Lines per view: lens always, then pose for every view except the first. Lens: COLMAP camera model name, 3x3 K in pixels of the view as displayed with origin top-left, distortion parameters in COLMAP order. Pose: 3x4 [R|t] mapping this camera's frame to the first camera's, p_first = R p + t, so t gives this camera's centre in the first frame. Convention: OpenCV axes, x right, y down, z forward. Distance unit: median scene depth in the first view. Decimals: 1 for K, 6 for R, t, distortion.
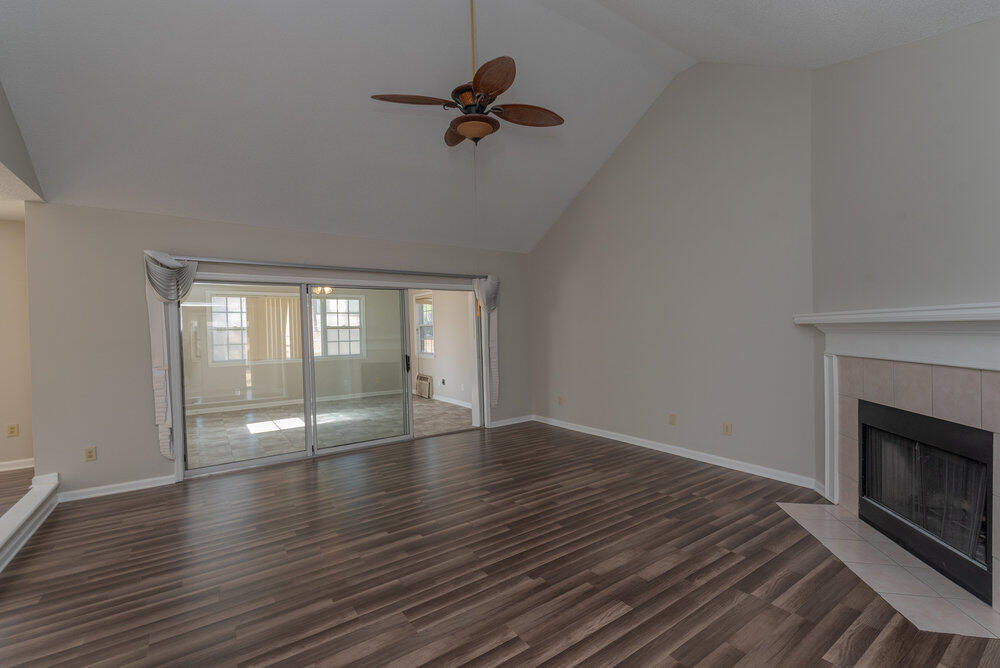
lens RADIAL K [[434.3, 0, 499.7], [0, 434.3, 334.8], [0, 0, 1]] dist [-0.000639, -0.000183]
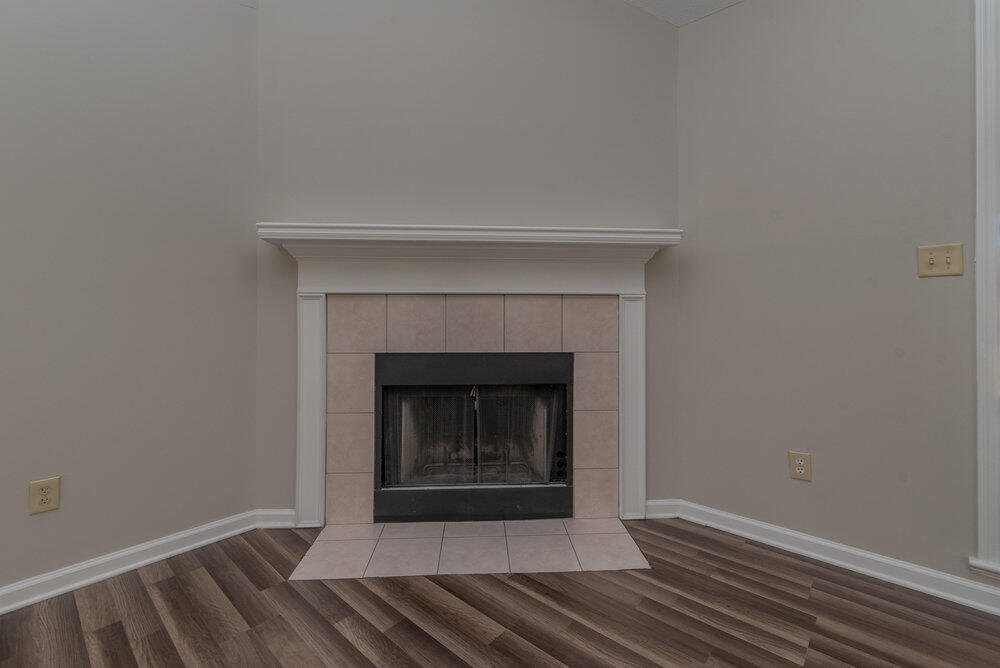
lens RADIAL K [[442.2, 0, 499.5], [0, 442.2, 302.9], [0, 0, 1]] dist [-0.000710, -0.000092]
pose [[-0.233194, 0.027764, 0.972034, 0.072905], [0.009297, 0.999610, -0.026321, 0.087812], [-0.972386, 0.002900, -0.233362, 0.983527]]
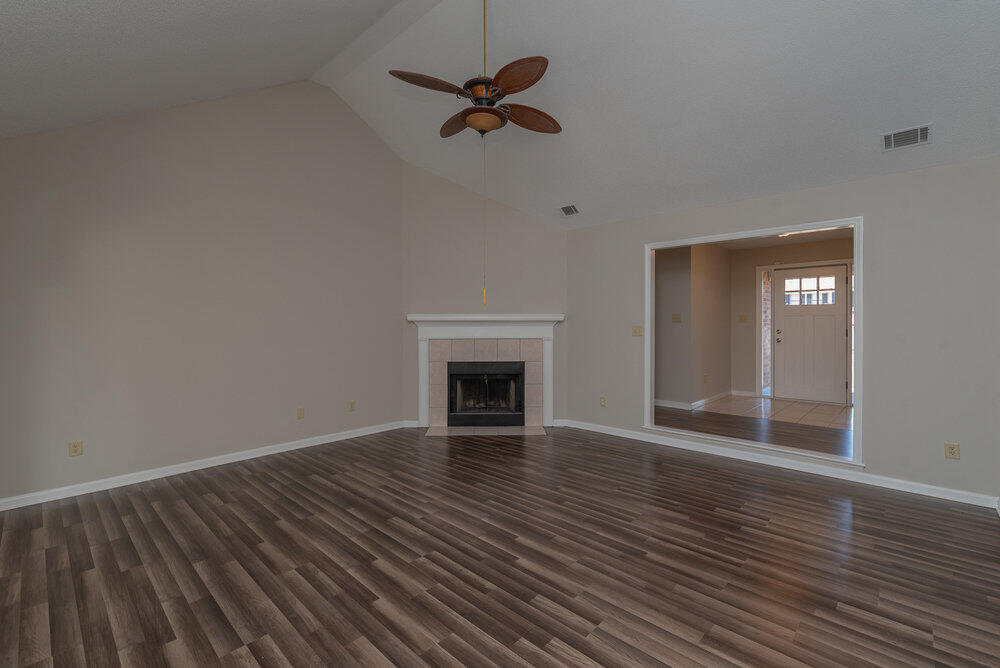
lens RADIAL K [[440.8, 0, 495.0], [0, 440.8, 323.2], [0, 0, 1]] dist [-0.000798, -0.000094]
pose [[-0.201720, 0.022444, 0.979186, -1.065681], [0.015641, 0.999684, -0.019692, 0.024051], [-0.979318, 0.011343, -0.202007, 1.193607]]
